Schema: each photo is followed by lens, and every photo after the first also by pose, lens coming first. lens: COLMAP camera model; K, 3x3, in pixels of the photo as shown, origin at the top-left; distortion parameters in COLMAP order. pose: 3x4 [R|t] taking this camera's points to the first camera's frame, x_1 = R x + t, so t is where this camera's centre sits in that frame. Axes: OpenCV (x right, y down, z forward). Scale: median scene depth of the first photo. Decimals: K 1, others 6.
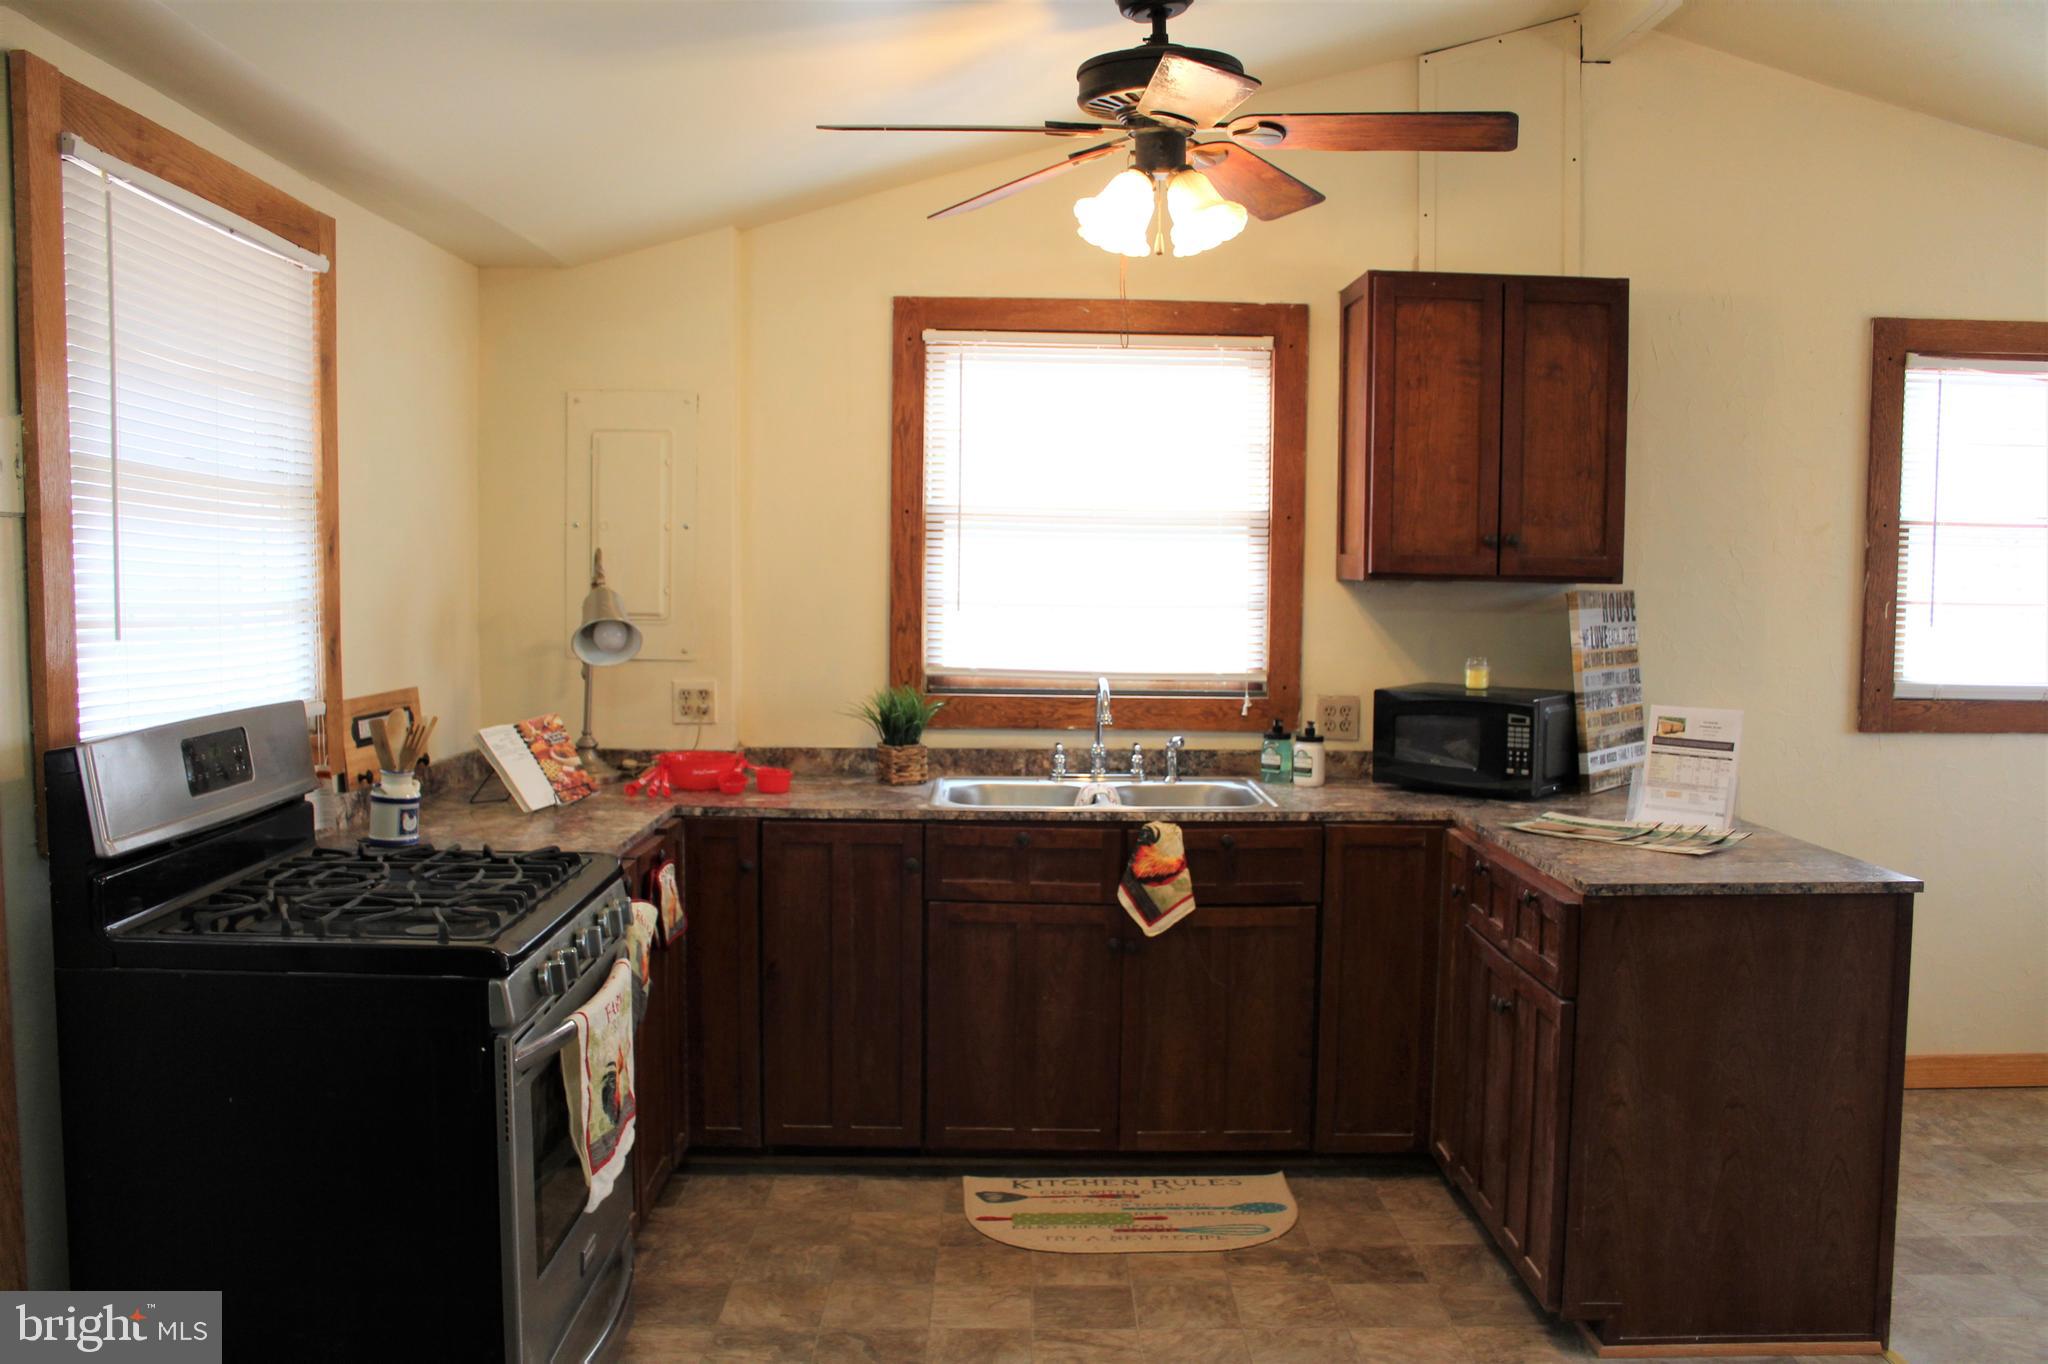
lens RADIAL K [[1702.7, 0, 1027.1], [0, 1702.7, 701.4], [0, 0, 1]] dist [-0.166283, 0.141755]
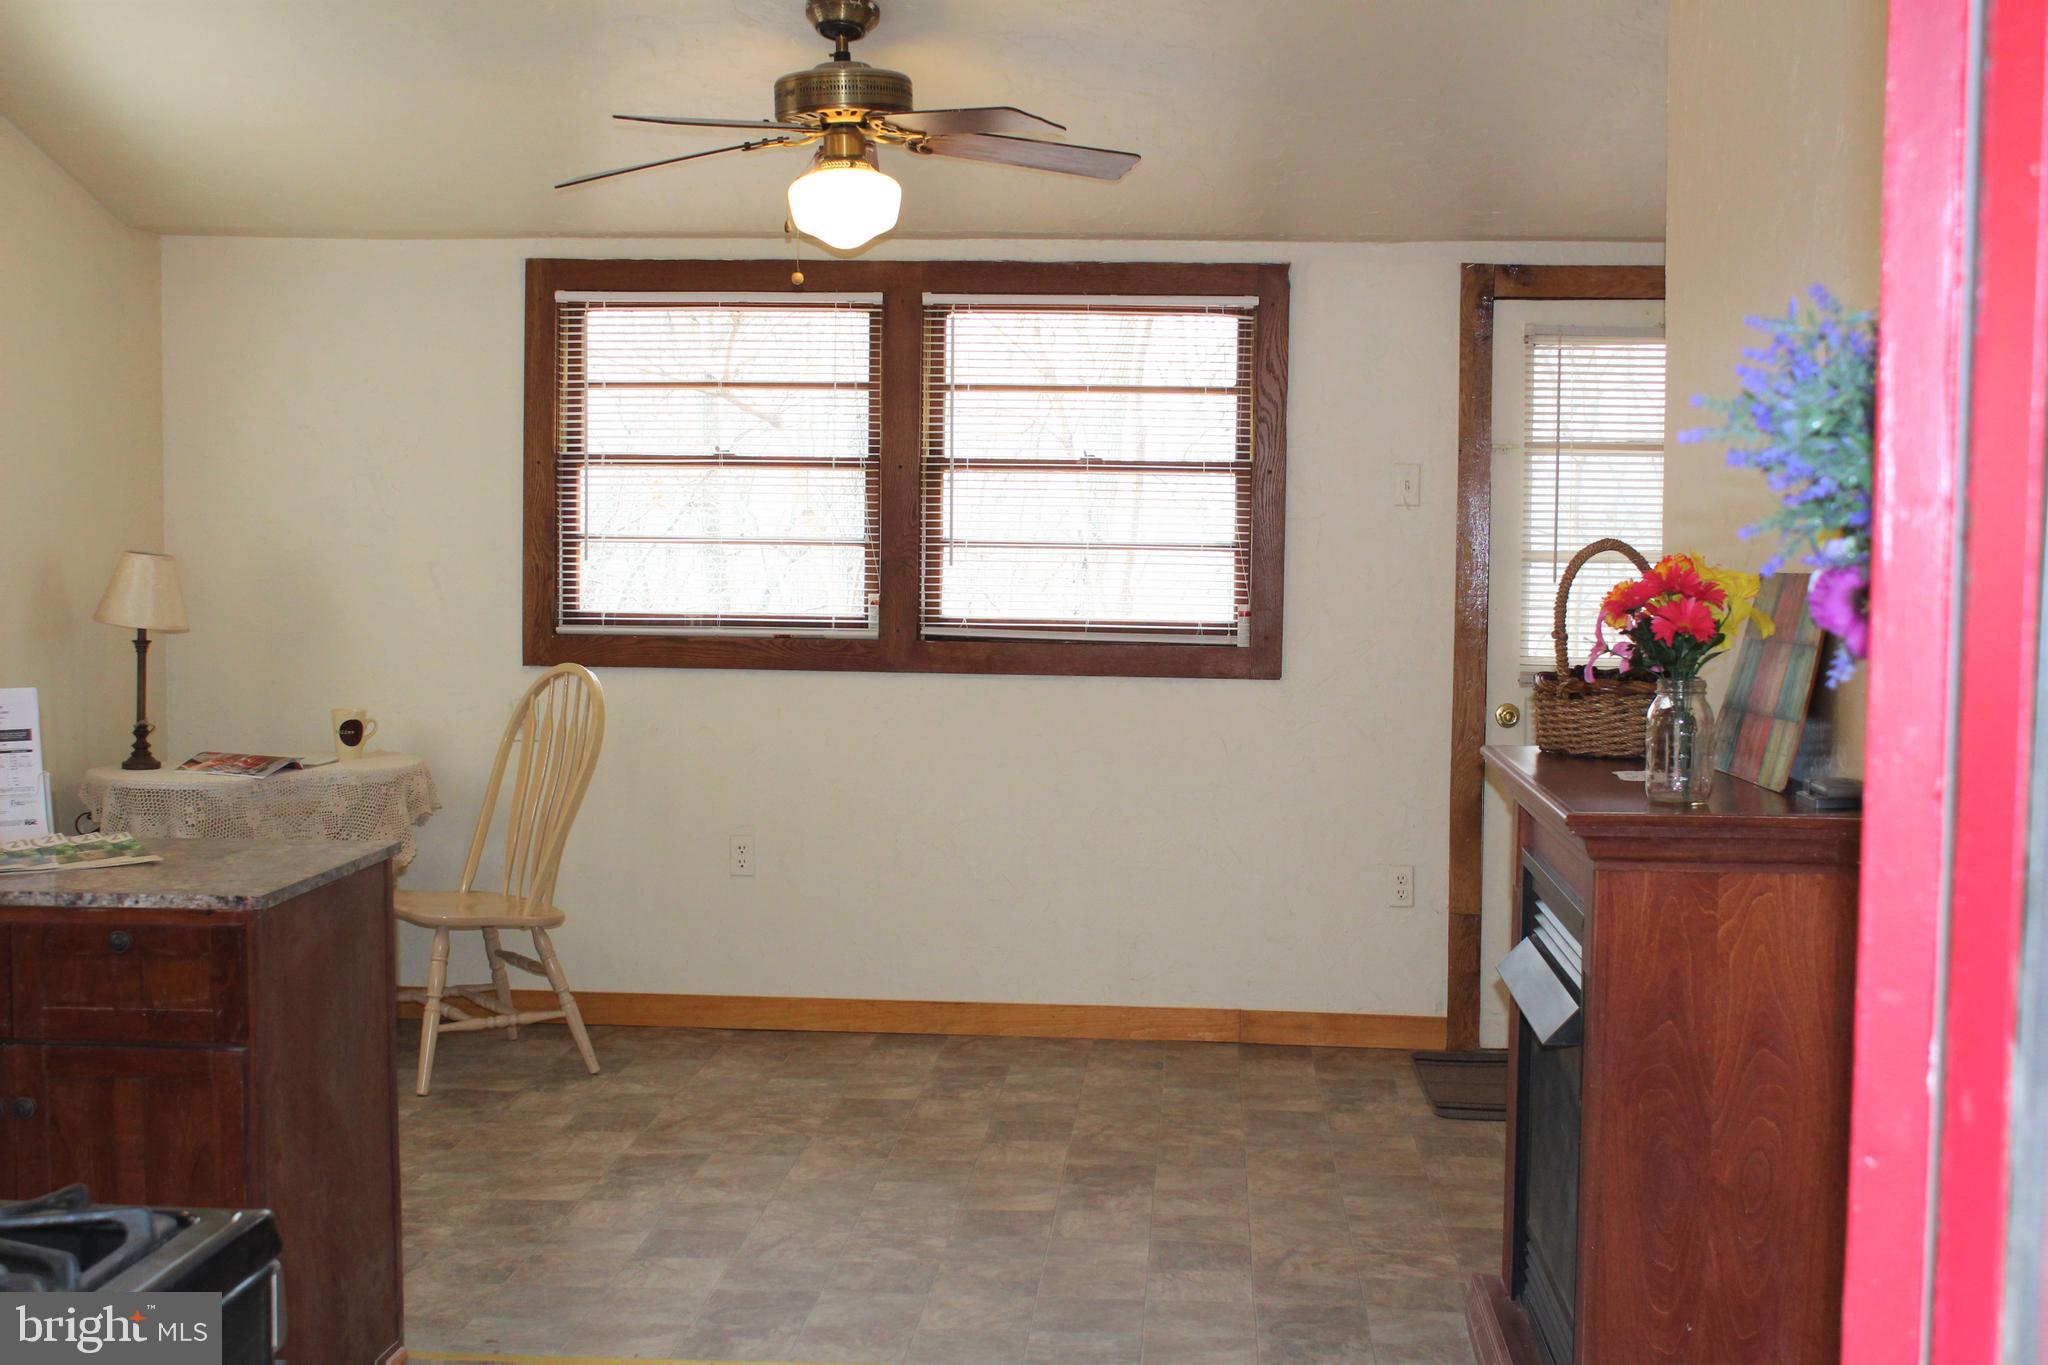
lens RADIAL K [[2556.2, 0, 1024.0], [0, 2556.2, 682.5], [0, 0, 1]] dist [-0.063757, 0.028981]
pose [[0.077220, -0.069324, 0.994601, -0.628352], [0.070390, 0.995469, 0.063920, -0.034983], [-0.994526, 0.065074, 0.081750, 0.375504]]
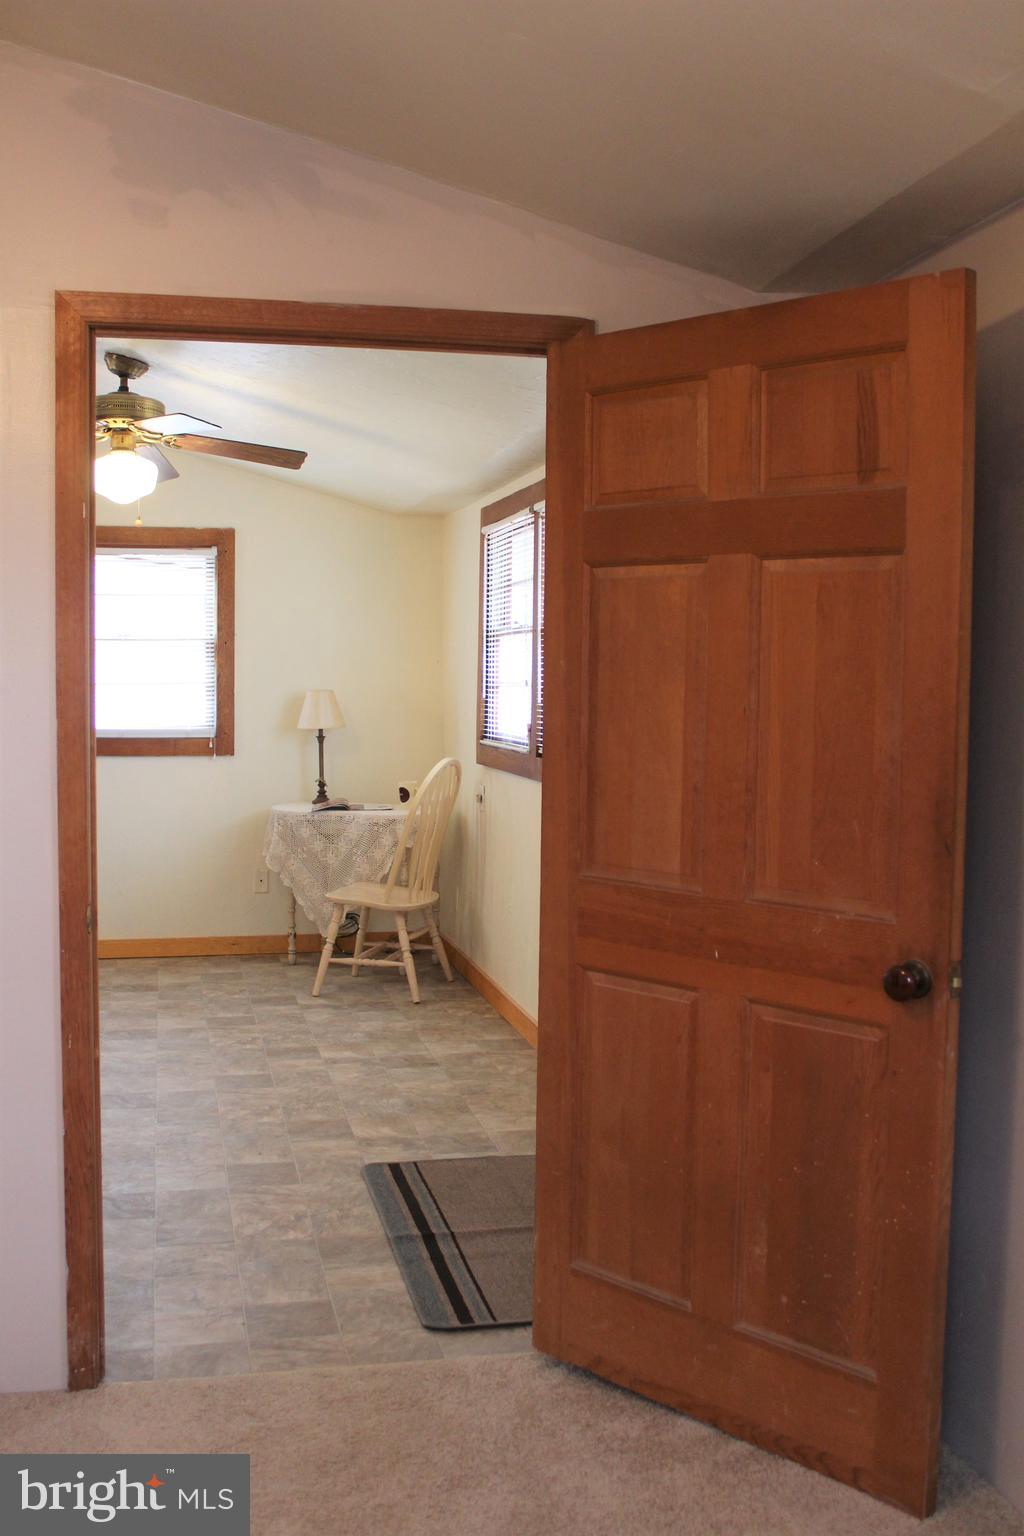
lens RADIAL K [[1586.0, 0, 512.0], [0, 1586.0, 768.0], [0, 0, 1]] dist [0.000820, 0.002221]
pose [[0.977493, -0.010895, 0.210684, 0.752661], [0.014706, 0.999755, -0.016533, 0.075128], [-0.210452, 0.019260, 0.977414, -0.858758]]
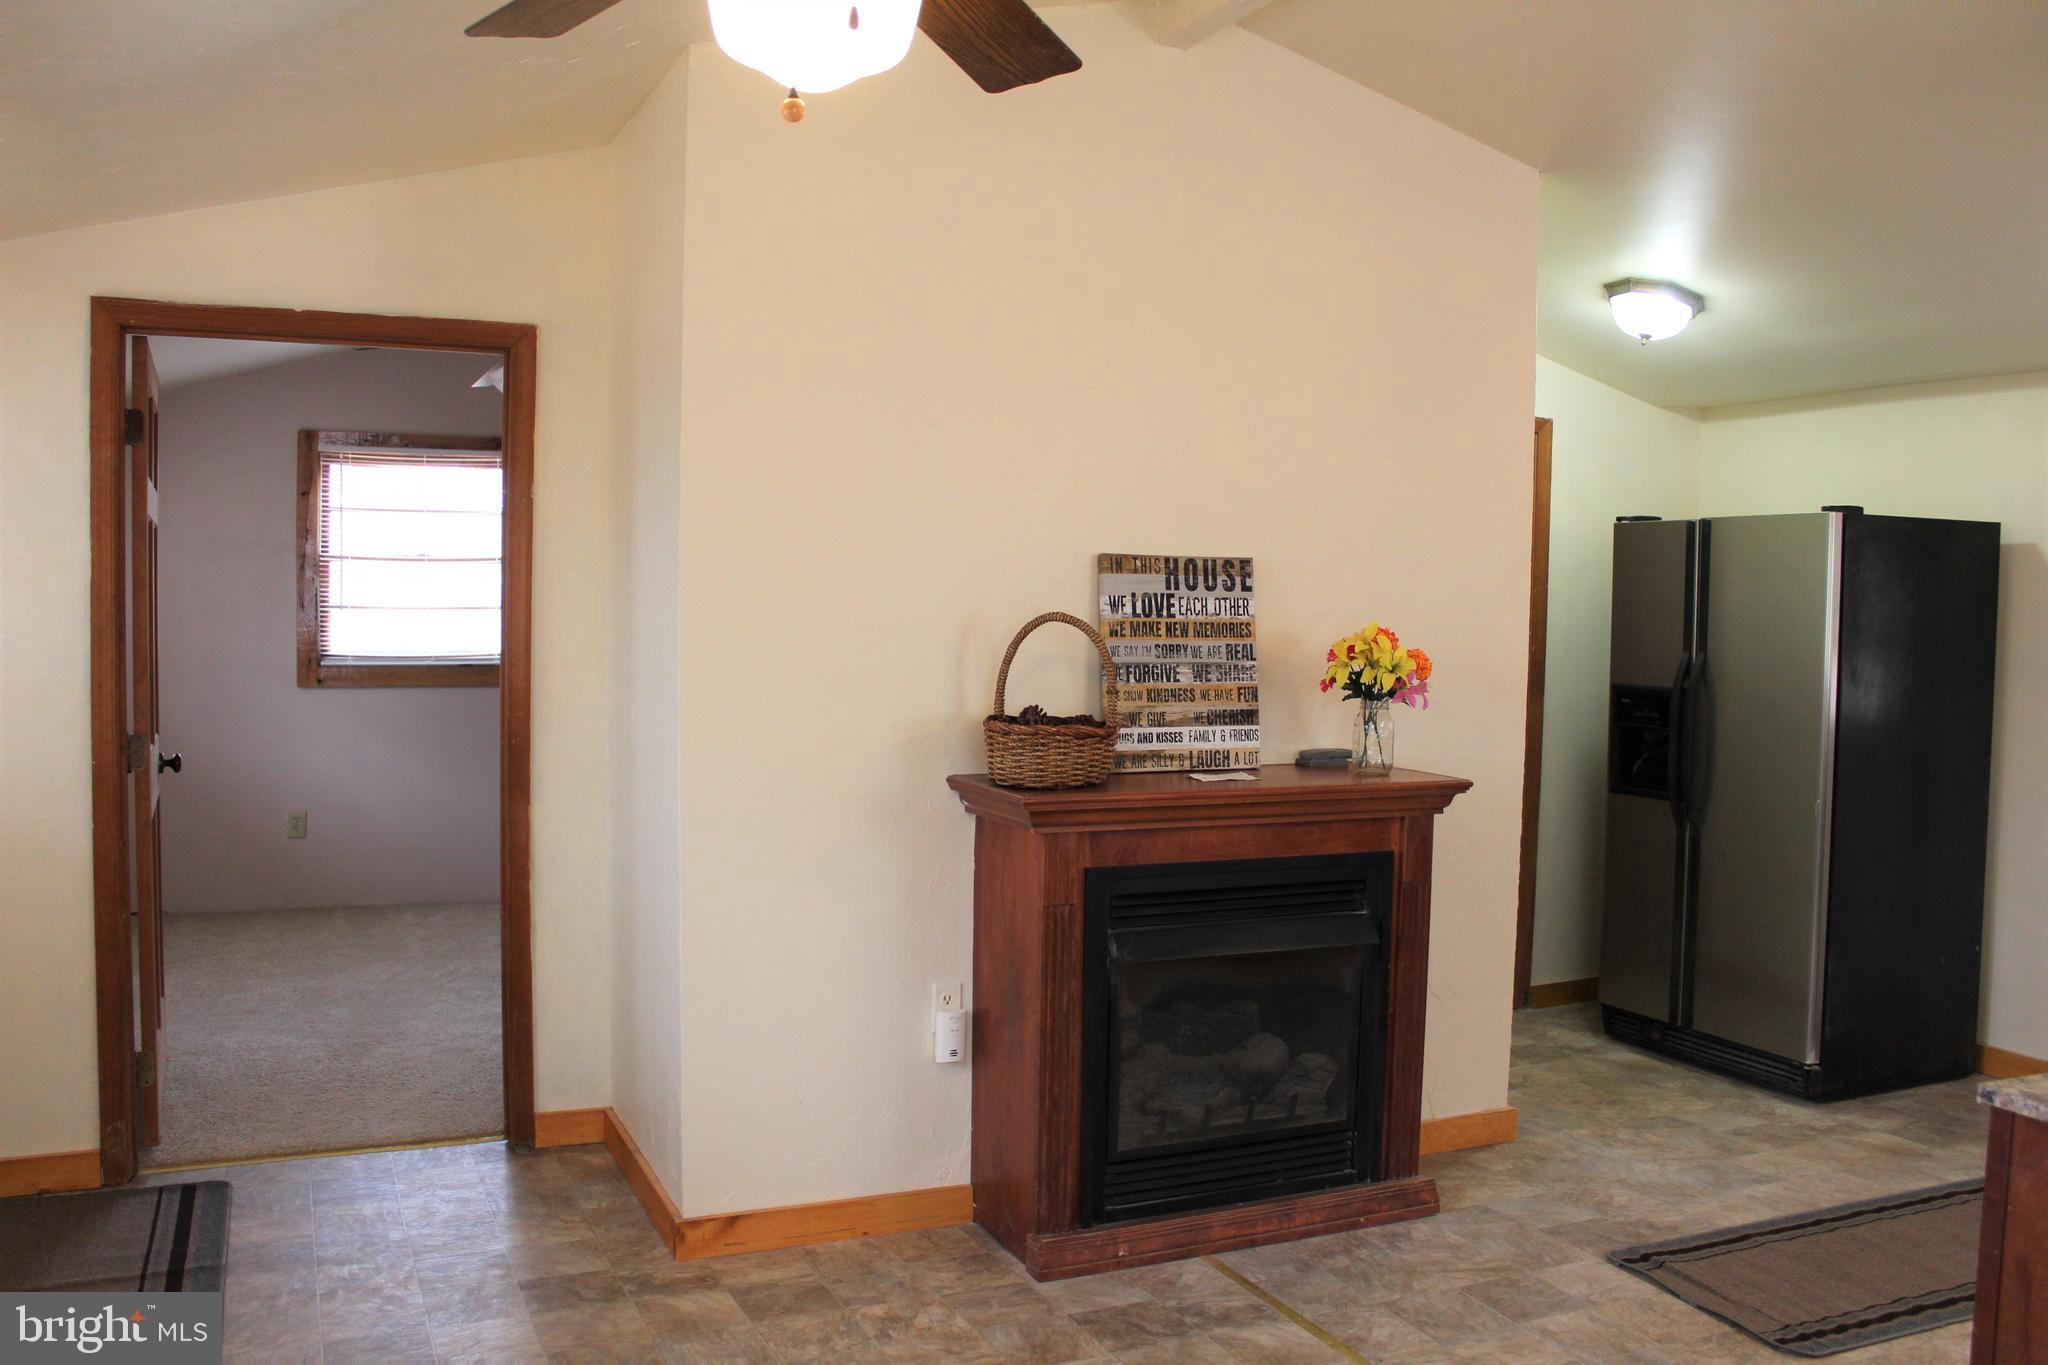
lens RADIAL K [[1702.7, 0, 1027.1], [0, 1702.7, 701.9], [0, 0, 1]] dist [-0.166283, 0.141755]
pose [[-0.916234, -0.000769, -0.400644, 0.840229], [-0.057840, 0.989776, 0.130373, -0.078446], [0.396447, 0.142625, -0.906911, 1.028491]]
